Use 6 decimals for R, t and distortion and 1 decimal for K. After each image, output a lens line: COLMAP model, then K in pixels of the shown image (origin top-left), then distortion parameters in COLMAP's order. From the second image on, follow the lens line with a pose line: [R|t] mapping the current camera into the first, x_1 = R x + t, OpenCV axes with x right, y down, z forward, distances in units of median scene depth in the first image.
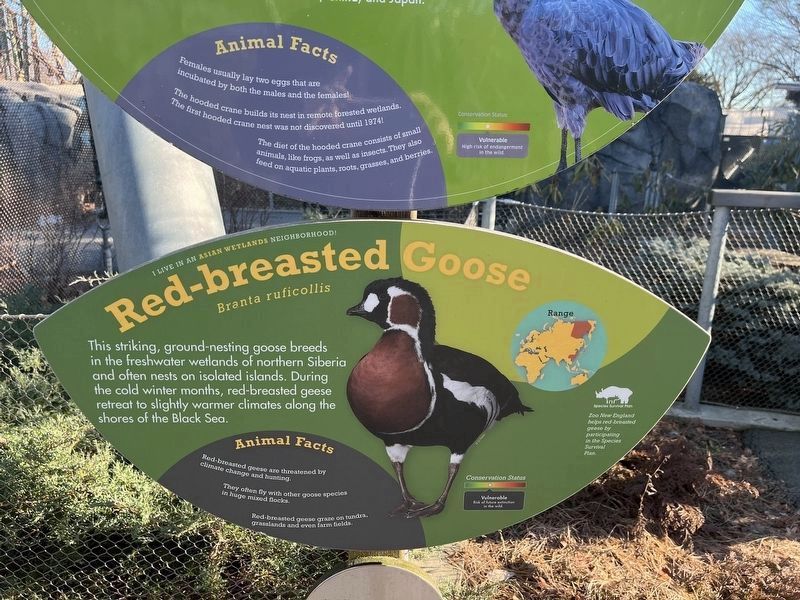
lens RADIAL K [[600.5, 0, 400.9], [0, 600.5, 303.8], [0, 0, 1]] dist [0.020093, -0.009072]
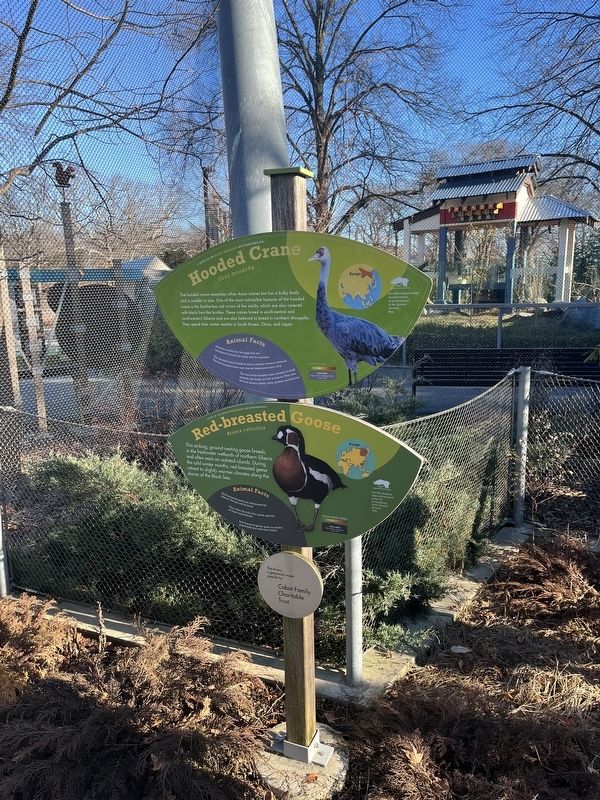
lens RADIAL K [[600.5, 0, 300.0], [0, 600.5, 397.4], [0, 0, 1]] dist [0.020093, -0.009072]
pose [[0.907360, 0.033352, -0.419030, 1.041204], [-0.071068, 0.994669, -0.074719, 0.022889], [0.414304, 0.097576, 0.904893, -1.212648]]
